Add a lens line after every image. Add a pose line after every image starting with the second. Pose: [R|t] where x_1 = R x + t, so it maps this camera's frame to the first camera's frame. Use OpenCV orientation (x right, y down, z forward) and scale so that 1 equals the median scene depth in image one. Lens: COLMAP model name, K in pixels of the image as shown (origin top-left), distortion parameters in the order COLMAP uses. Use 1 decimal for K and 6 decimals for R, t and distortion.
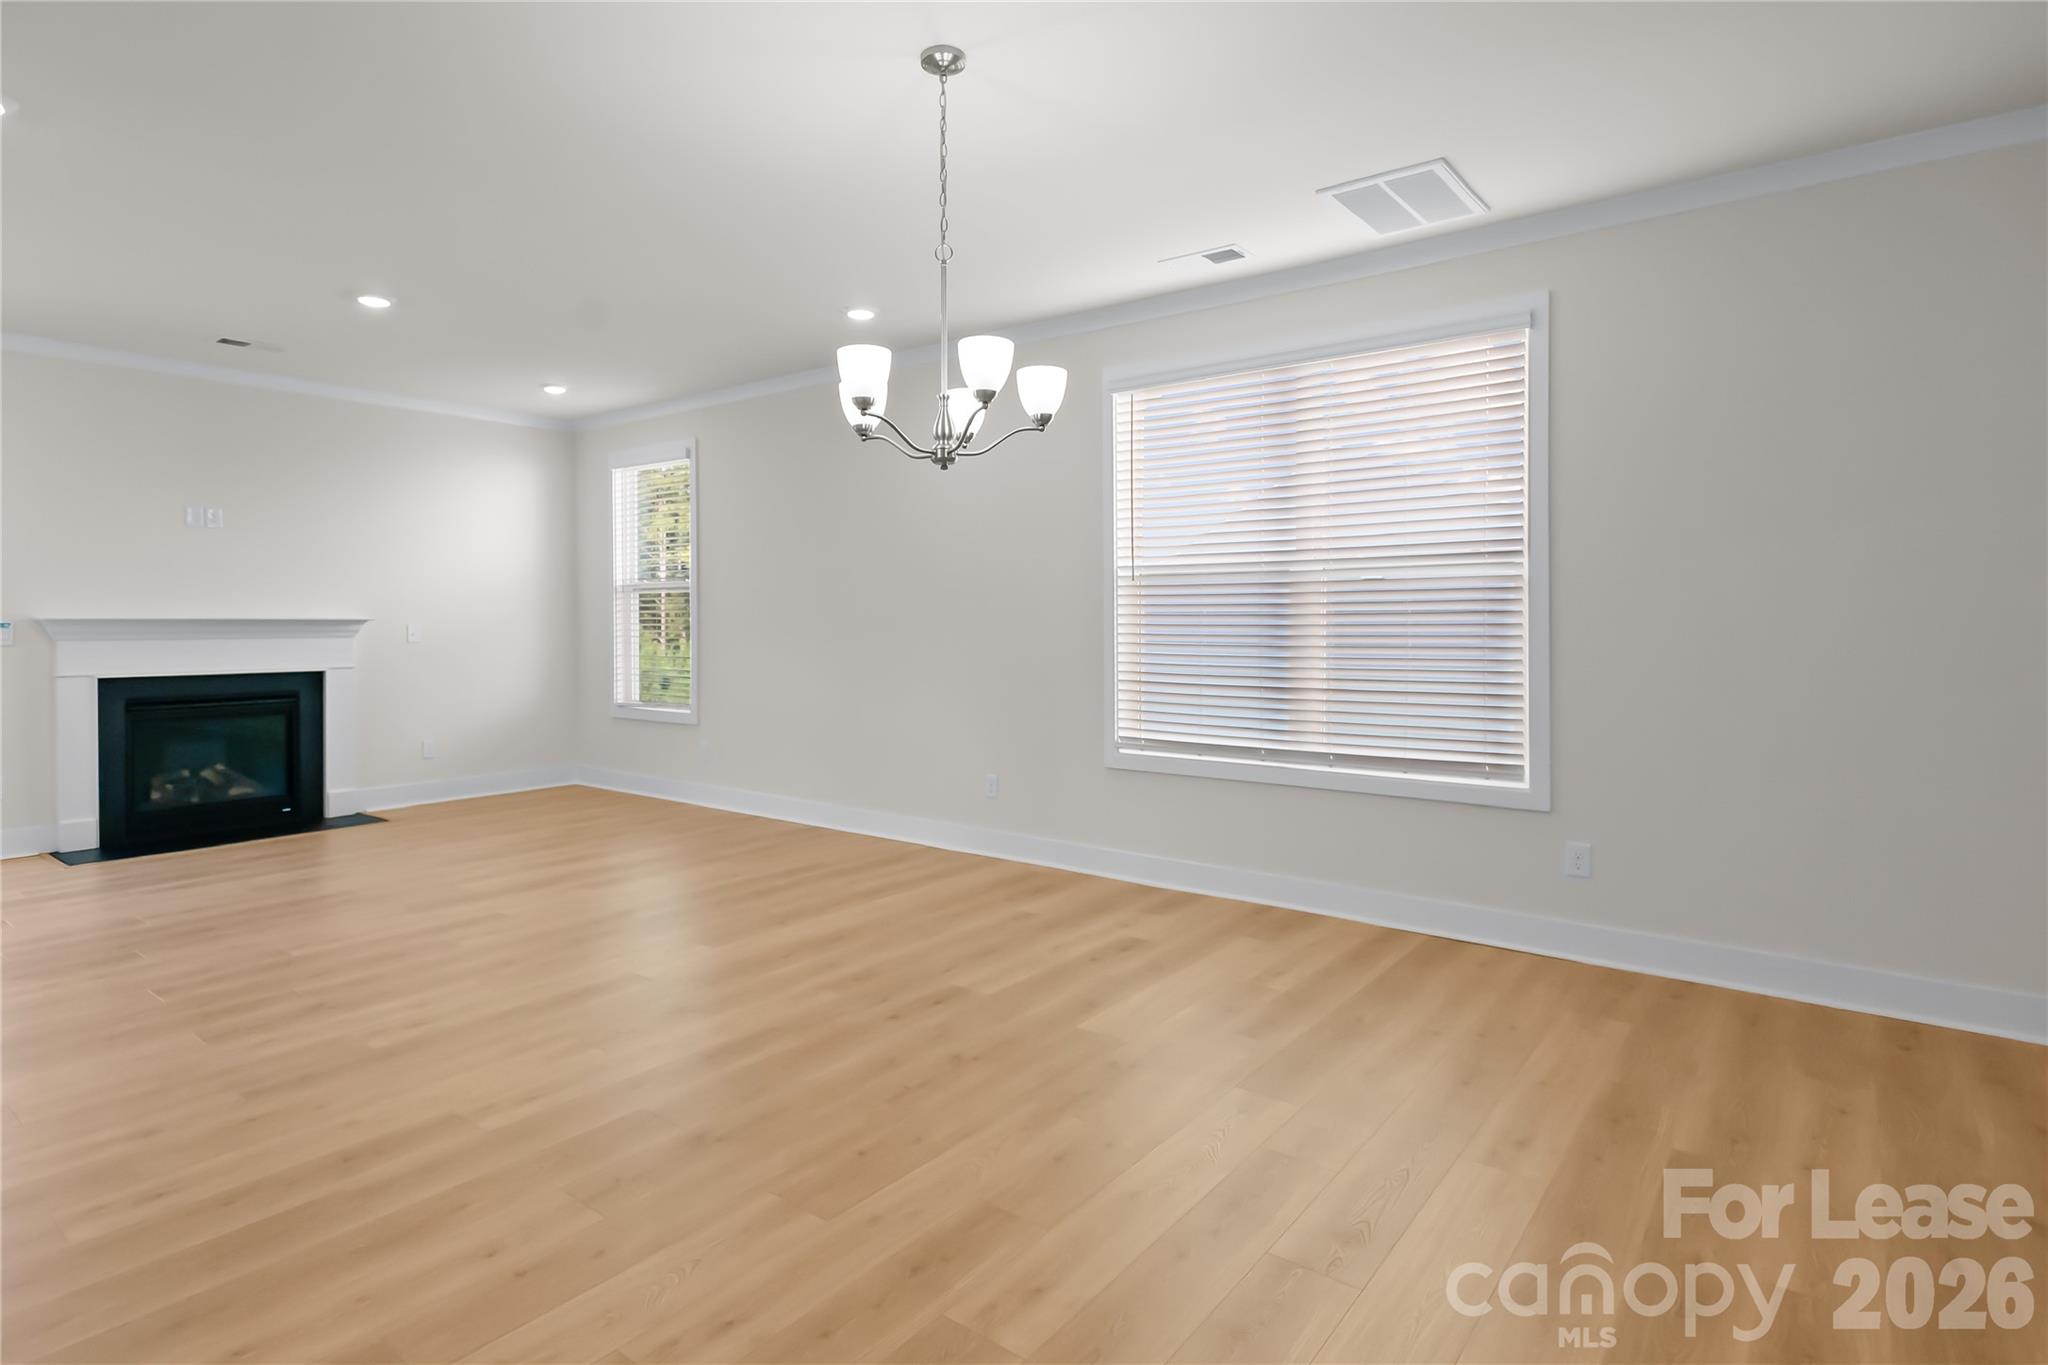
lens RADIAL K [[1074.4, 0, 949.5], [0, 1074.4, 612.2], [0, 0, 1]] dist [0.013101, 0.000428]
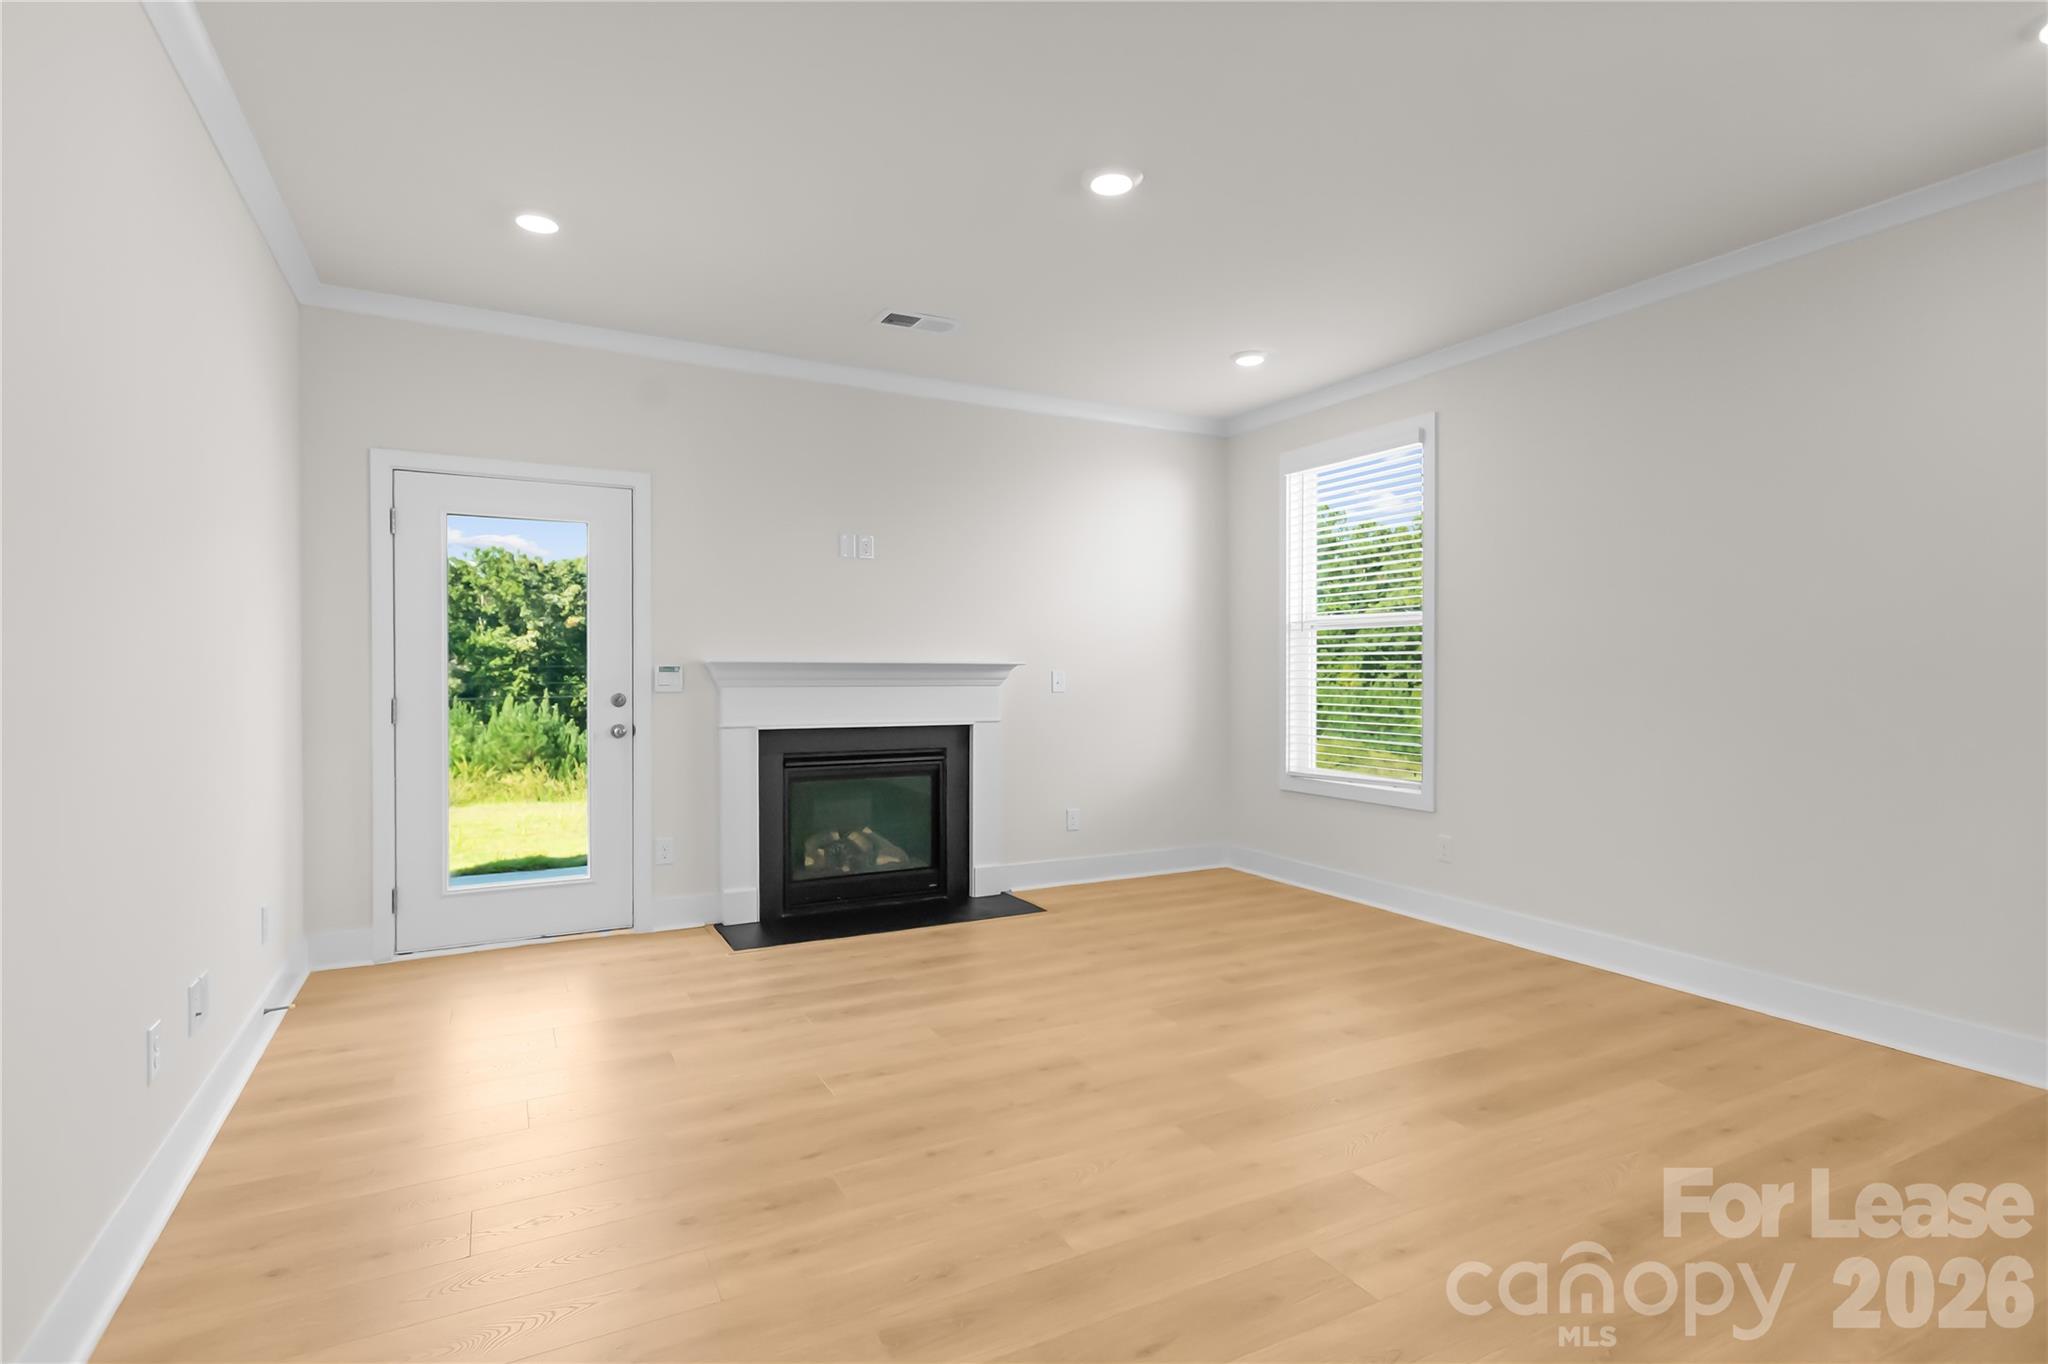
lens RADIAL K [[958.7, 0, 1000.8], [0, 958.7, 645.0], [0, 0, 1]] dist [0.028067, -0.009857]
pose [[0.923641, -0.004707, -0.383229, -0.271295], [-0.001231, 0.999883, -0.015250, 0.003338], [0.383256, 0.014557, 0.923528, 0.313824]]
